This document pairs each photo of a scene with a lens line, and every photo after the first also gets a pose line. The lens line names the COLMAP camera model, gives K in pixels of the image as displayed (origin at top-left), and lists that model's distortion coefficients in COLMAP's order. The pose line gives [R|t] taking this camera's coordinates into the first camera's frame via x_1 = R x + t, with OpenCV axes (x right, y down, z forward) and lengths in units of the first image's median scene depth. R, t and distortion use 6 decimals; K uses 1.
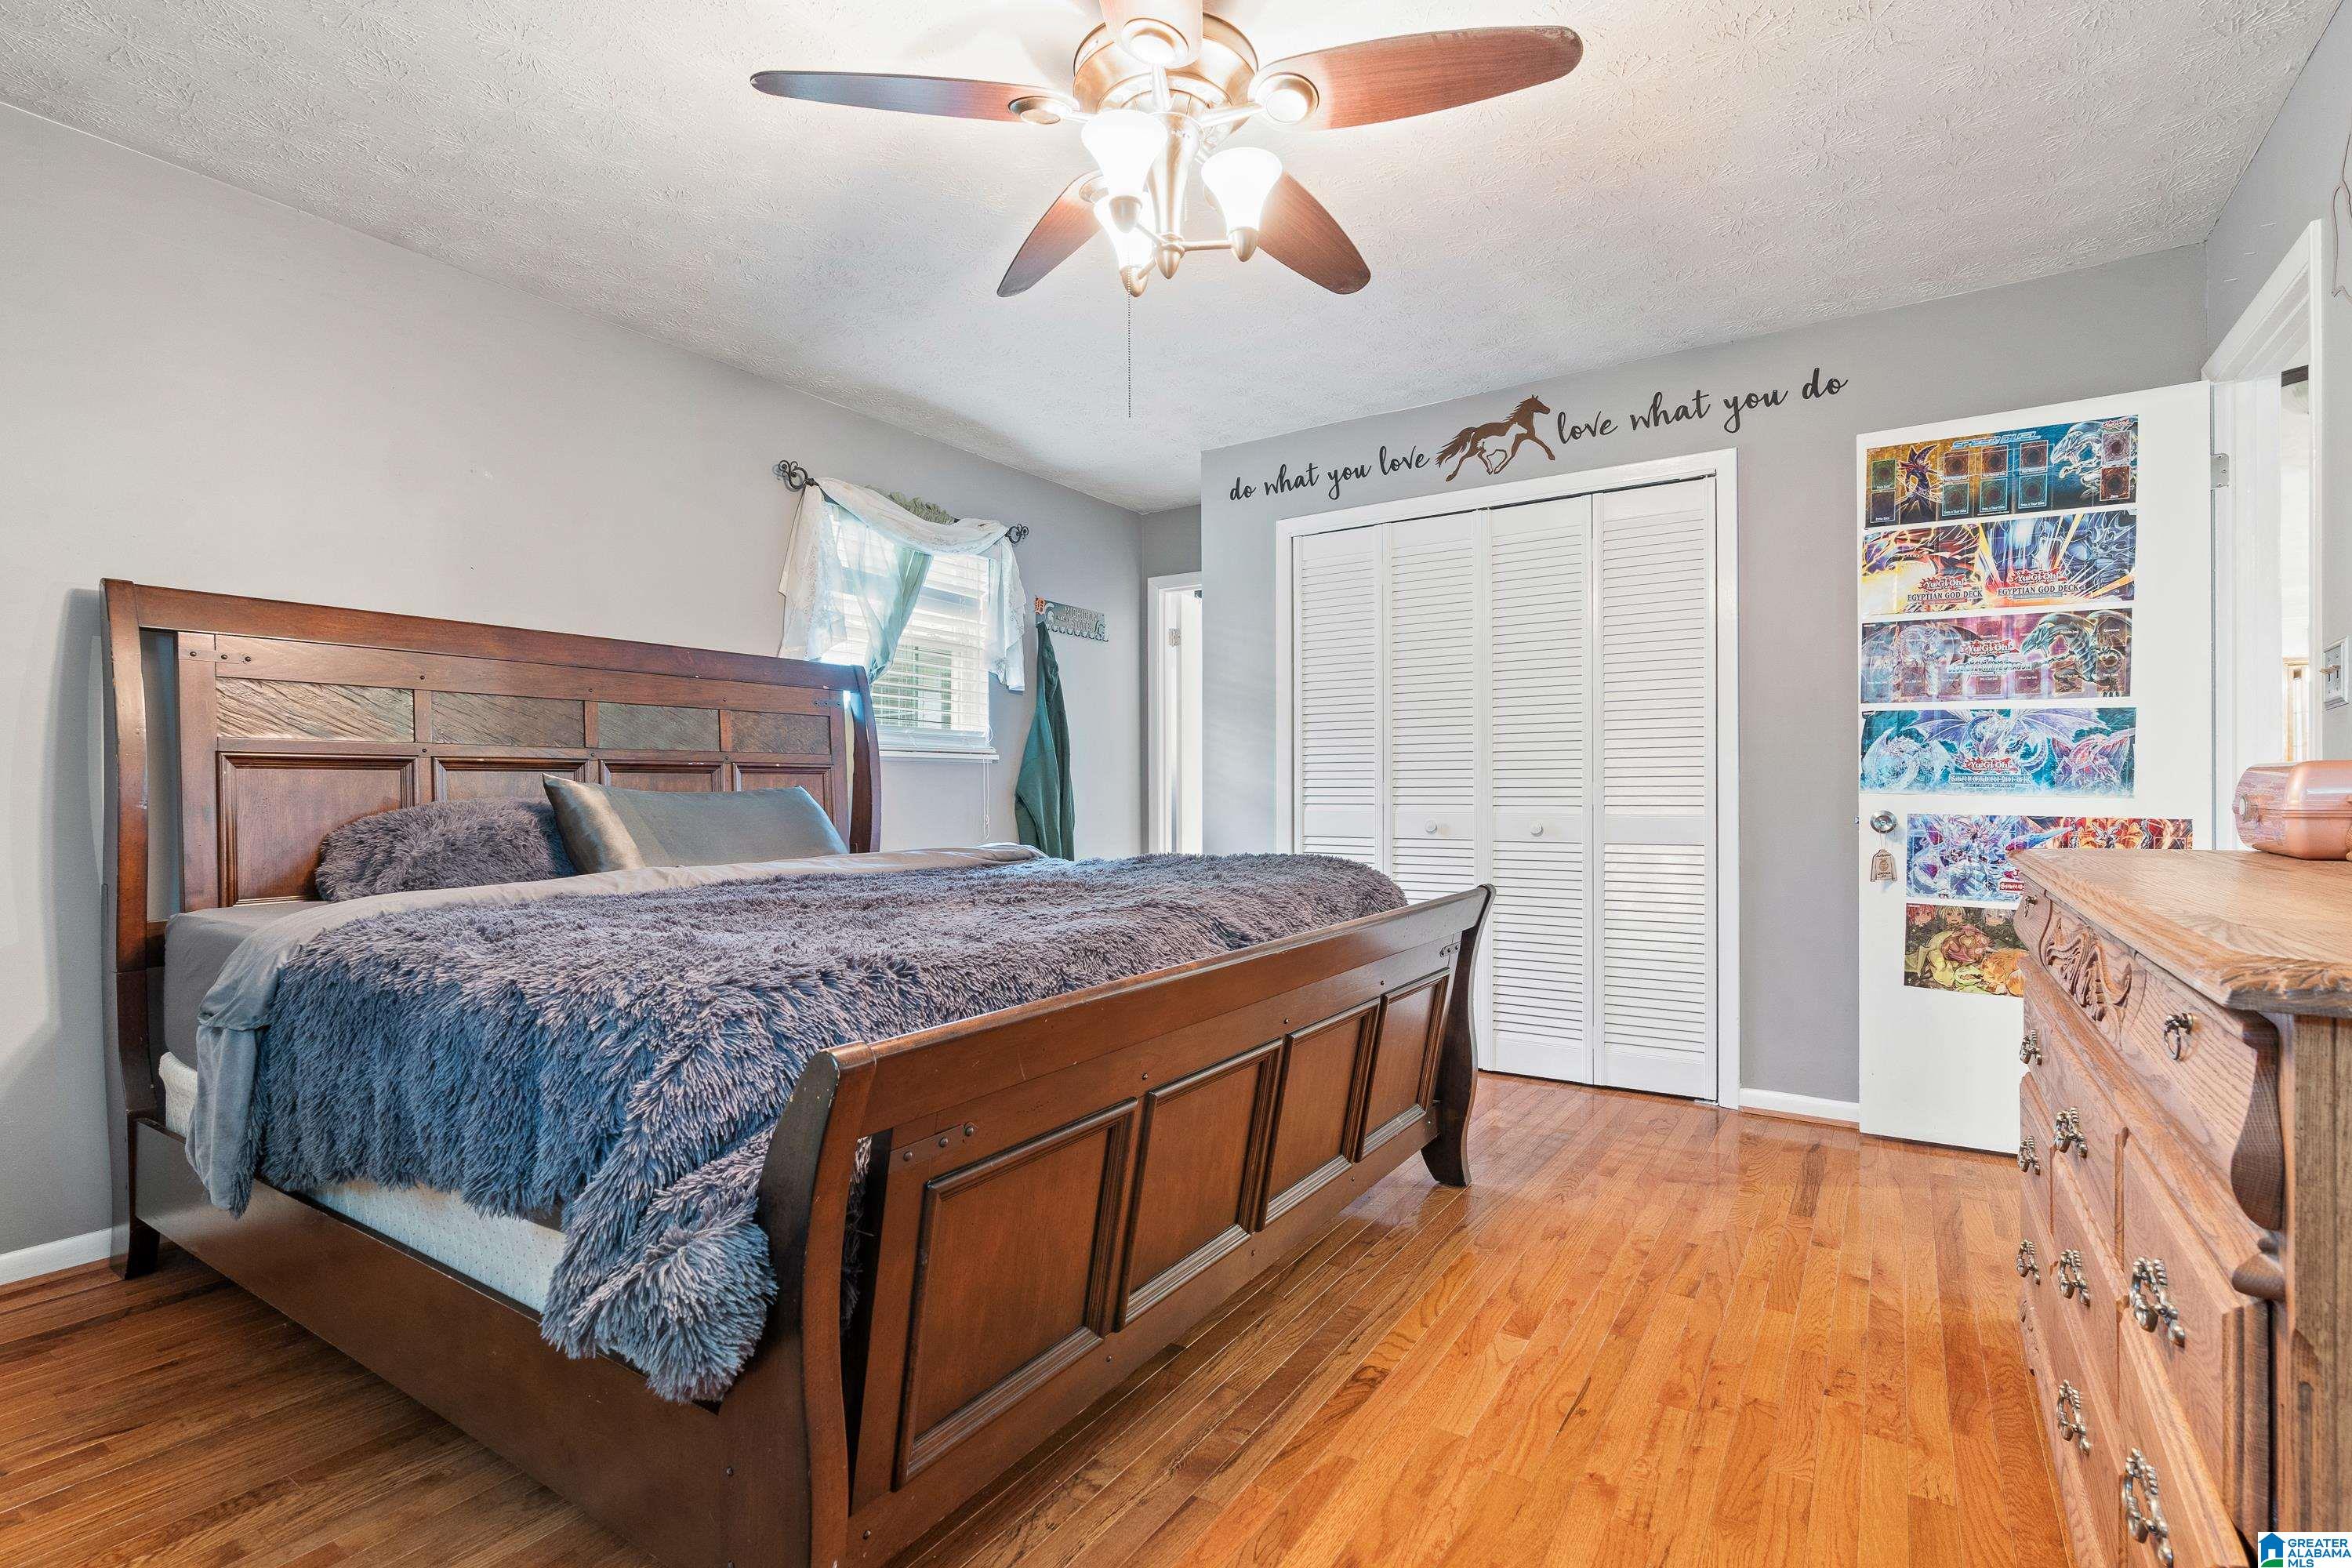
lens RADIAL K [[1085.9, 0, 1180.8], [0, 1085.9, 789.9], [0, 0, 1]] dist [-0.014046, 0.002114]
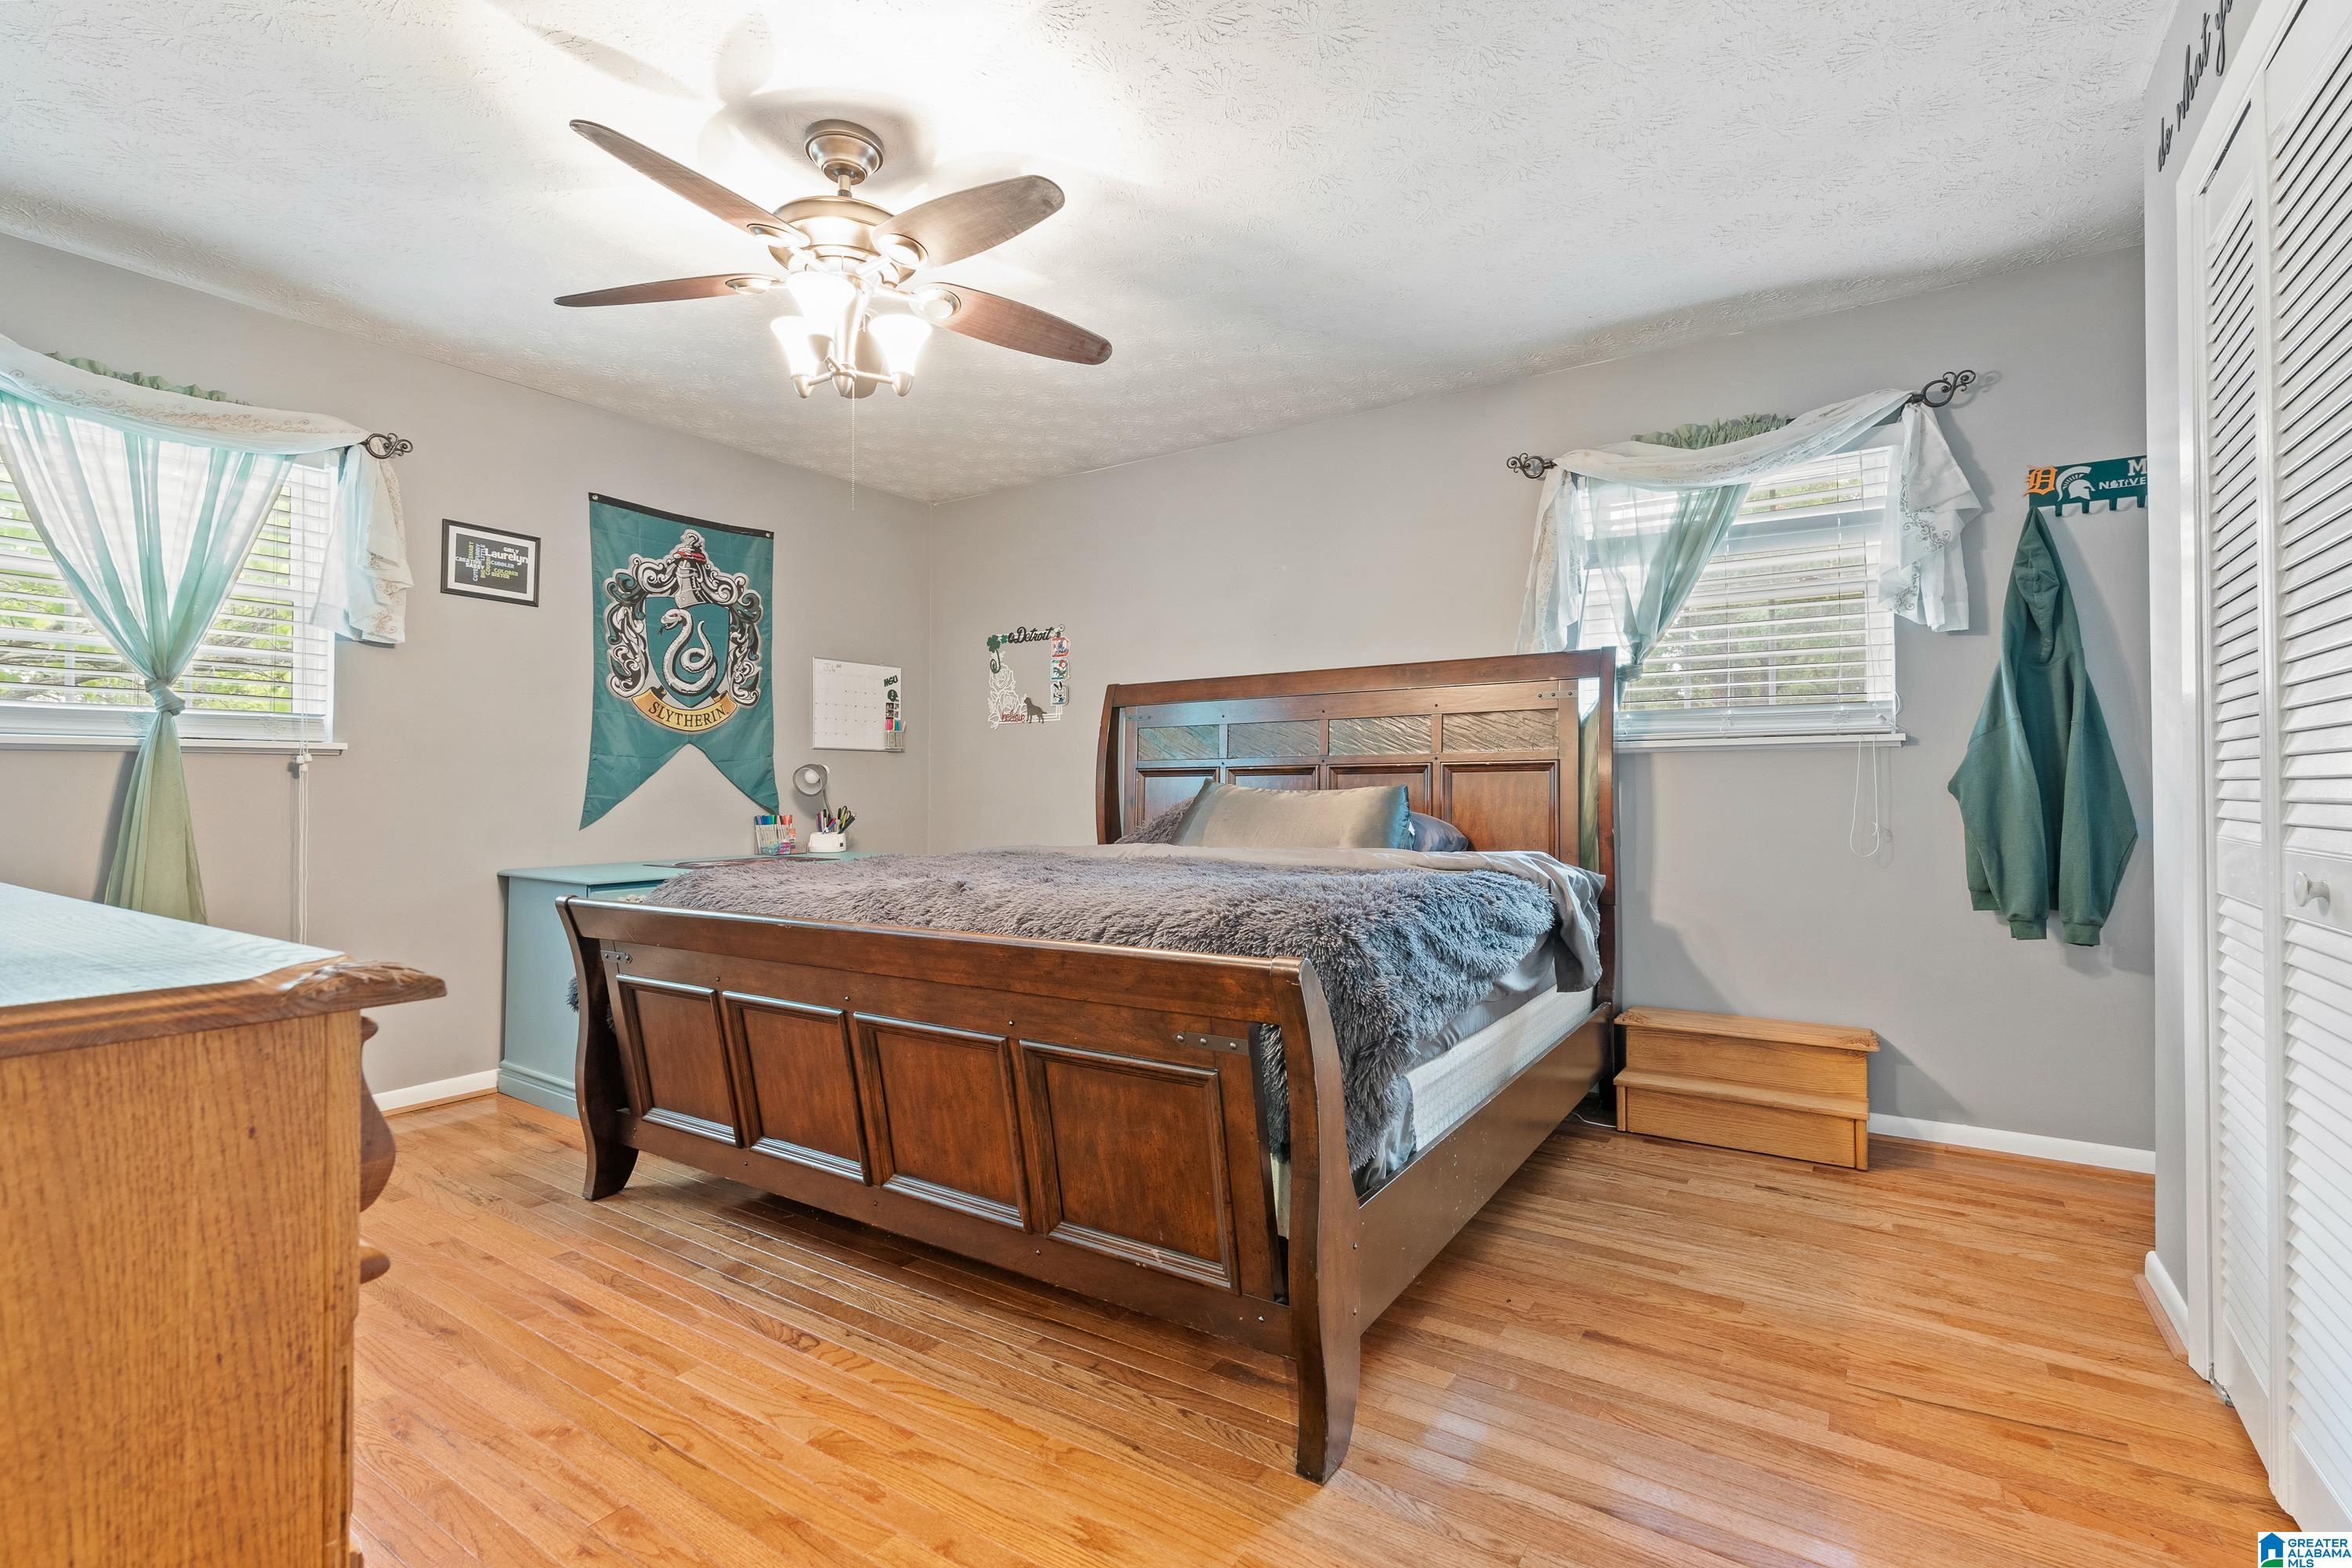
lens RADIAL K [[1085.9, 0, 1175.1], [0, 1085.9, 774.0], [0, 0, 1]] dist [-0.014046, 0.002114]
pose [[-0.009654, -0.015072, -0.999840, 0.617683], [-0.000579, 0.999886, -0.015067, 0.002314], [0.999953, 0.000433, -0.009662, 0.688717]]
